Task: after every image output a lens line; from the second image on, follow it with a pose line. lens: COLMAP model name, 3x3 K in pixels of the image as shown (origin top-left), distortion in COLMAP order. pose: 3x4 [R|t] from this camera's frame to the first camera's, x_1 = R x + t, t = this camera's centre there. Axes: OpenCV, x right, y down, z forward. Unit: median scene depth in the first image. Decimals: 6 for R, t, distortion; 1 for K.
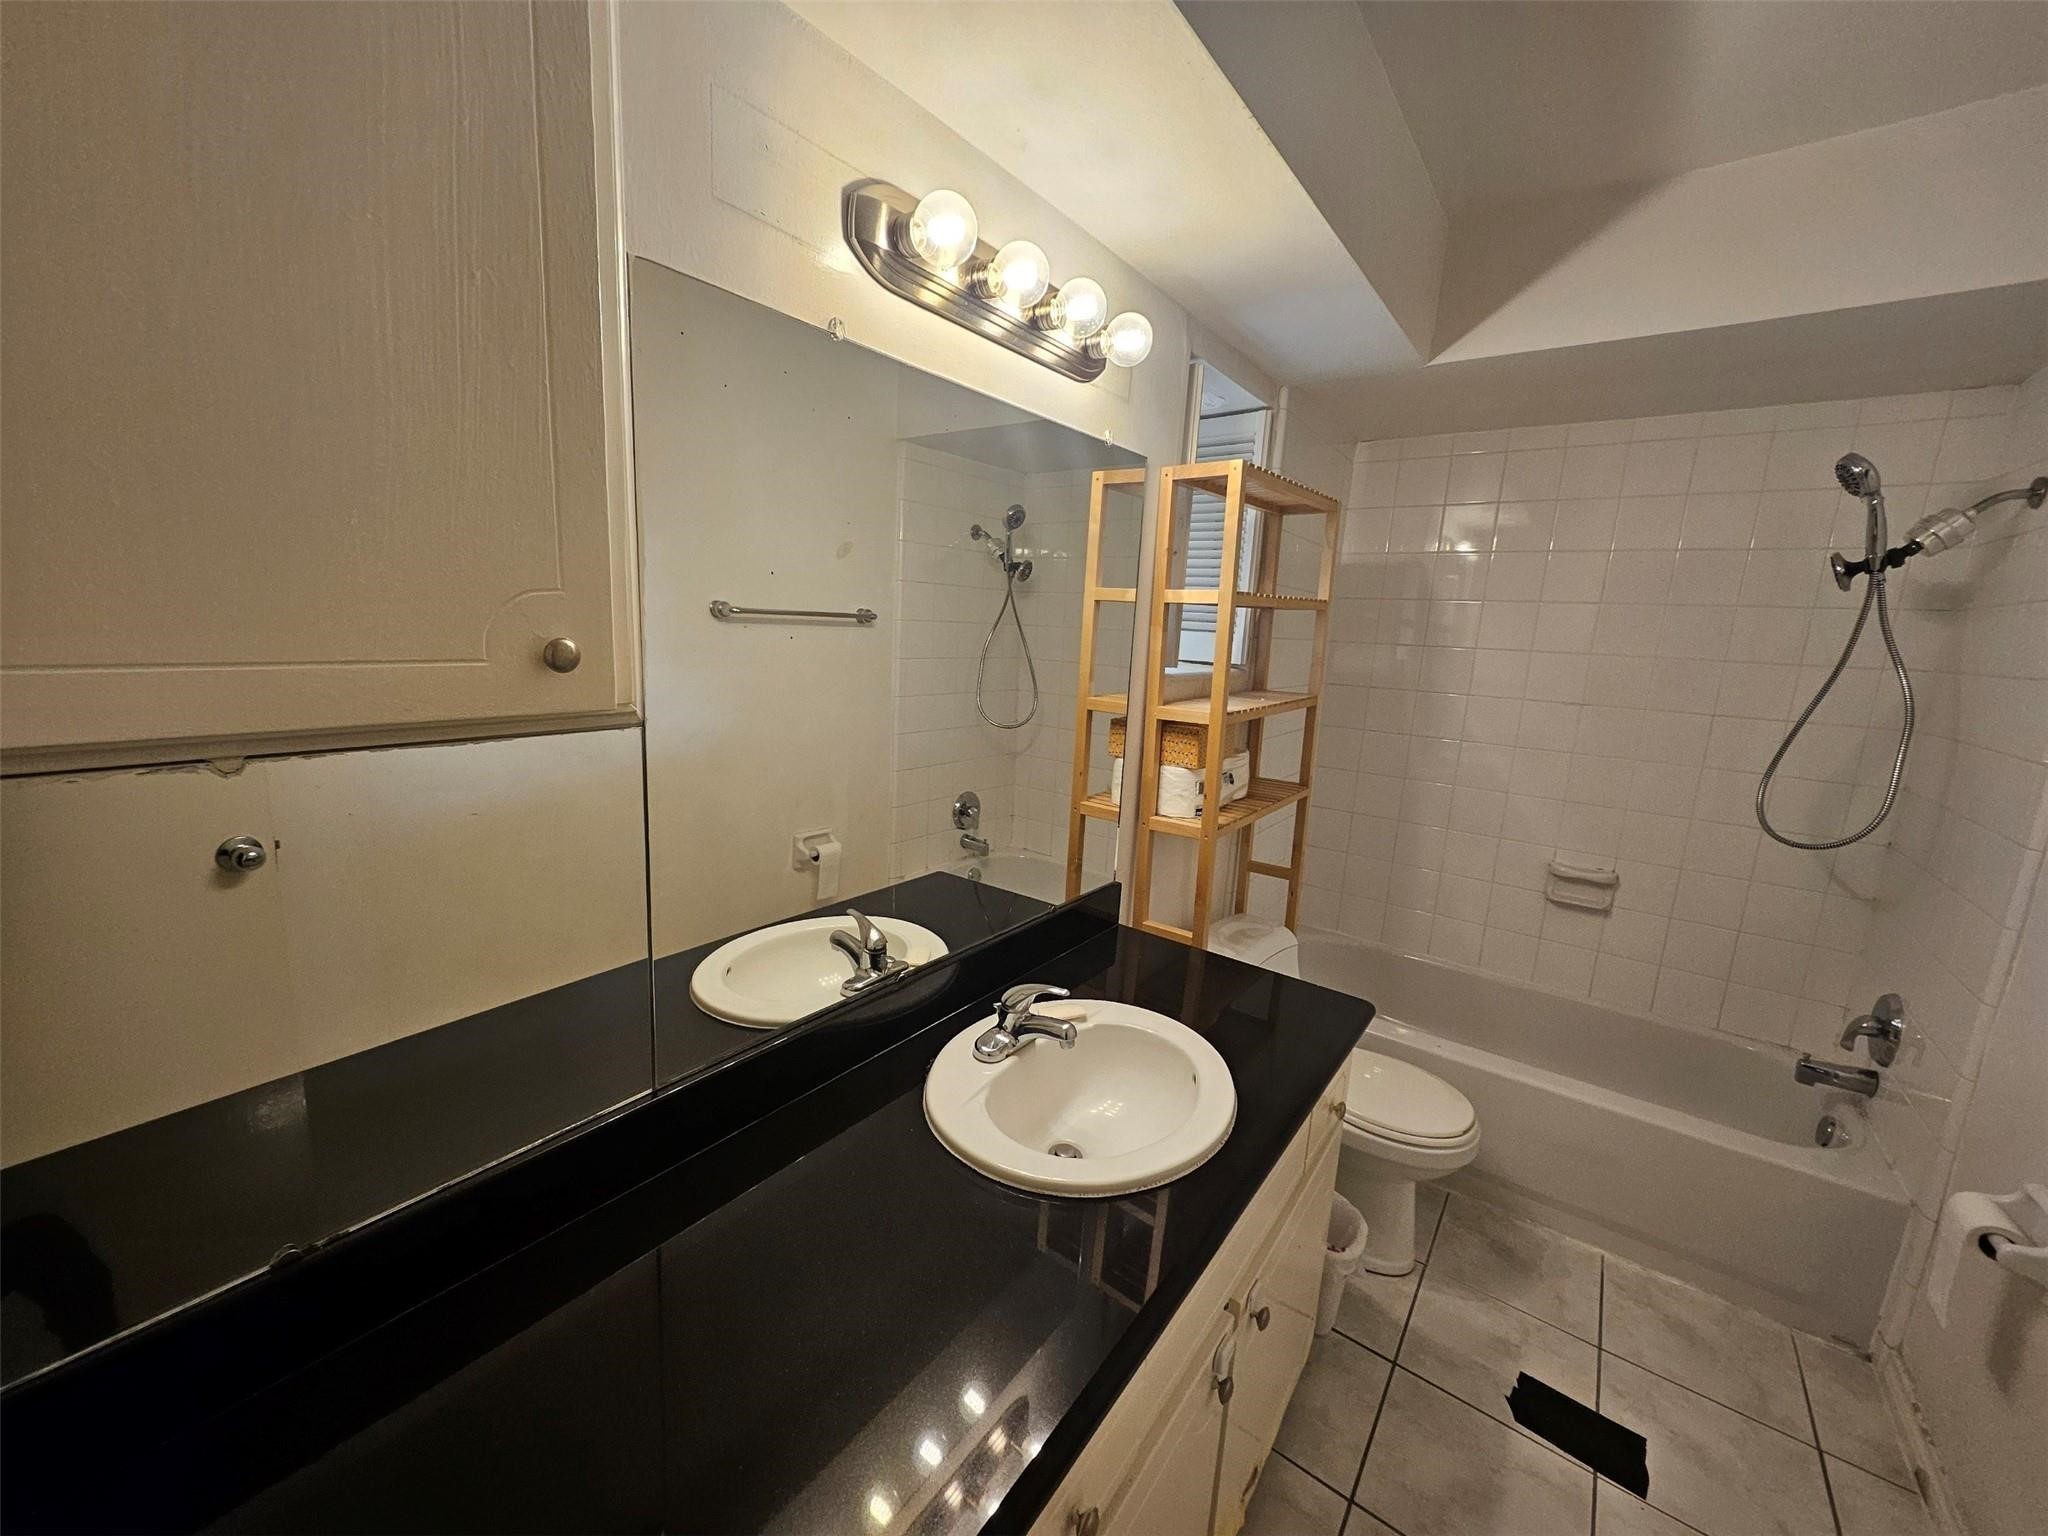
lens RADIAL K [[815.5, 0, 991.4], [0, 815.5, 777.2], [0, 0, 1]] dist [0.000336, 0.000672]
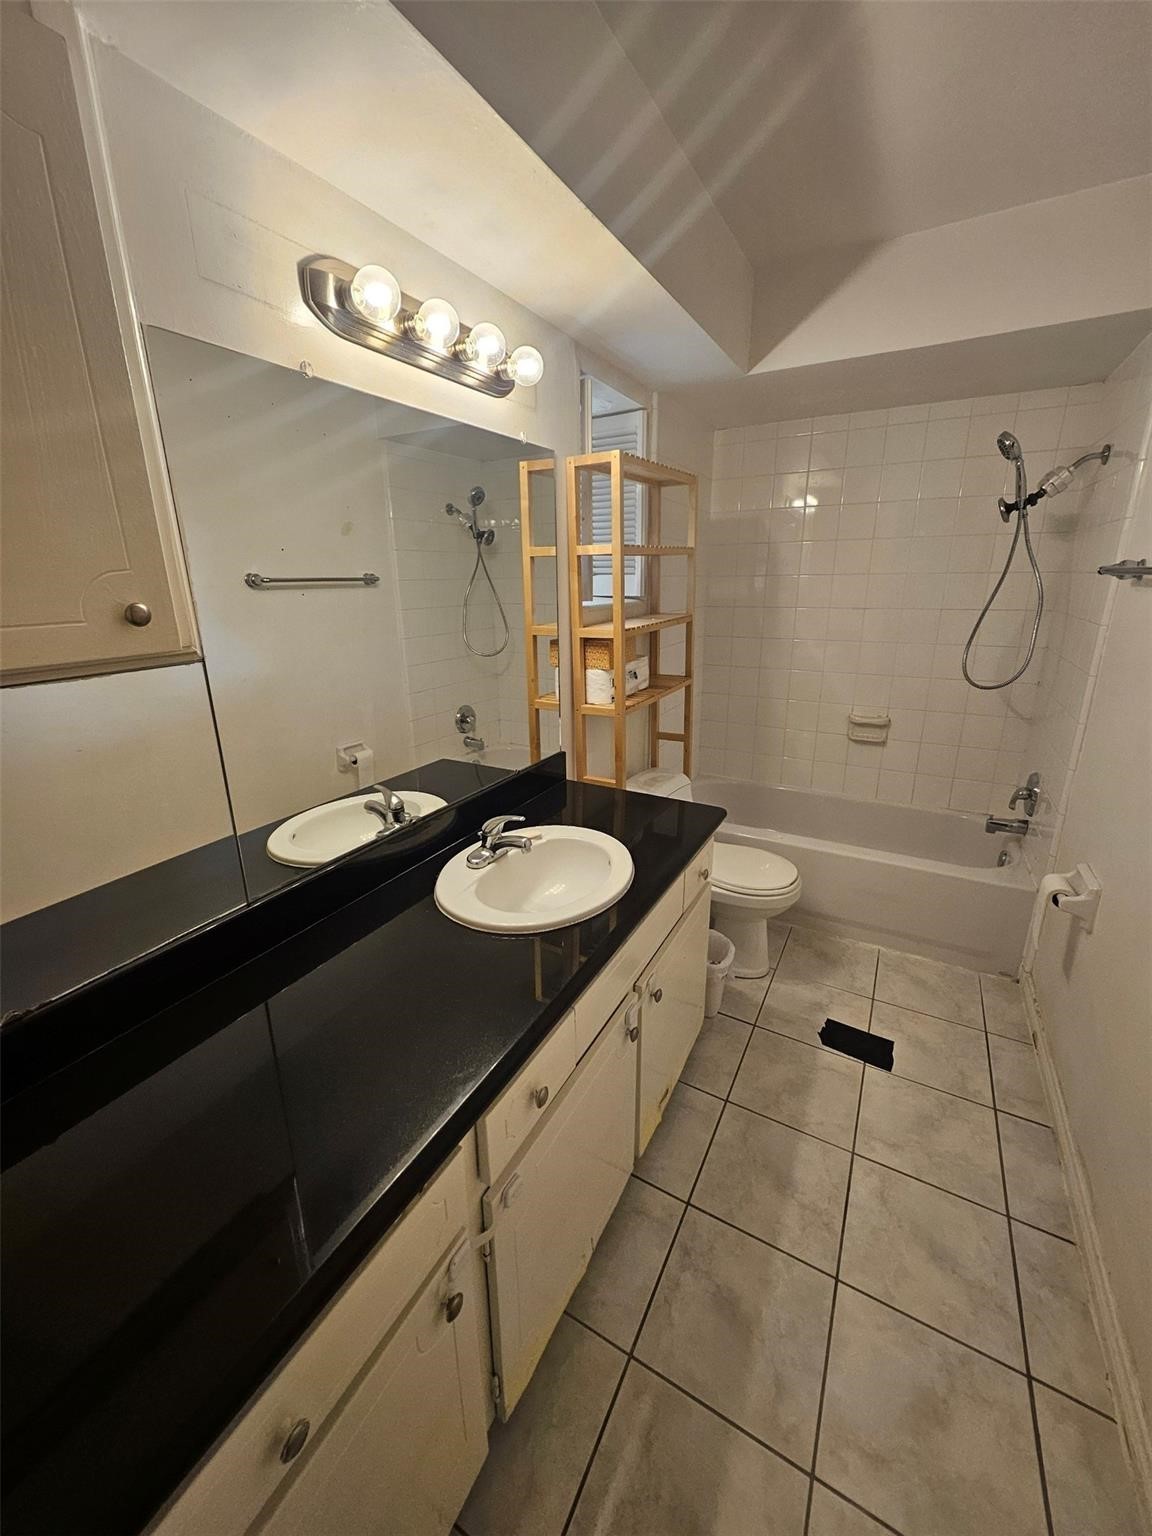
lens RADIAL K [[608.7, 0, 577.5], [0, 608.7, 759.1], [0, 0, 1]] dist [-0.001993, -0.000400]
pose [[0.986756, -0.100886, 0.127022, 0.039551], [0.087064, 0.990107, 0.110034, 0.023615], [-0.136866, -0.097518, 0.985778, -0.092201]]
